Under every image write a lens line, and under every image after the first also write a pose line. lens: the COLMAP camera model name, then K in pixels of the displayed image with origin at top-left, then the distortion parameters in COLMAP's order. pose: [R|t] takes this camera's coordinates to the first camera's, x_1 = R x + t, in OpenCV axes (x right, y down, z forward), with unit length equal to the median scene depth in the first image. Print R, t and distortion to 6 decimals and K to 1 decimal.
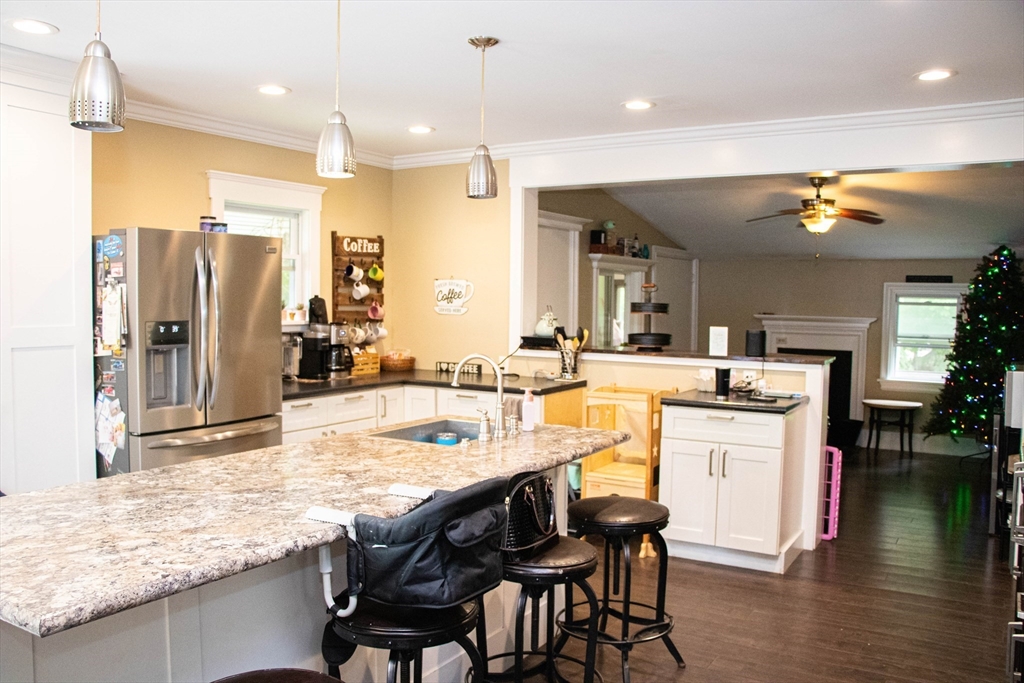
lens RADIAL K [[835.0, 0, 506.8], [0, 835.0, 349.2], [0, 0, 1]] dist [-0.183444, 0.135641]
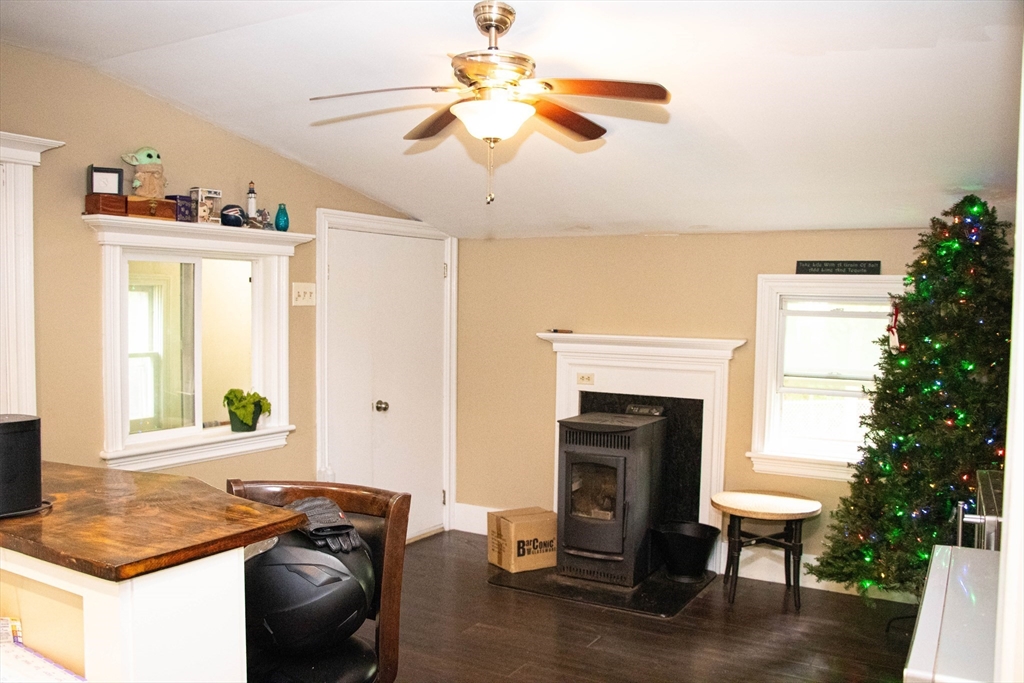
lens RADIAL K [[835.0, 0, 509.9], [0, 835.0, 343.2], [0, 0, 1]] dist [-0.183444, 0.135641]
pose [[0.999988, 0.001321, 0.004715, 0.326323], [-0.001258, 0.999909, -0.013398, -0.031614], [-0.004732, 0.013392, 0.999899, 0.491067]]
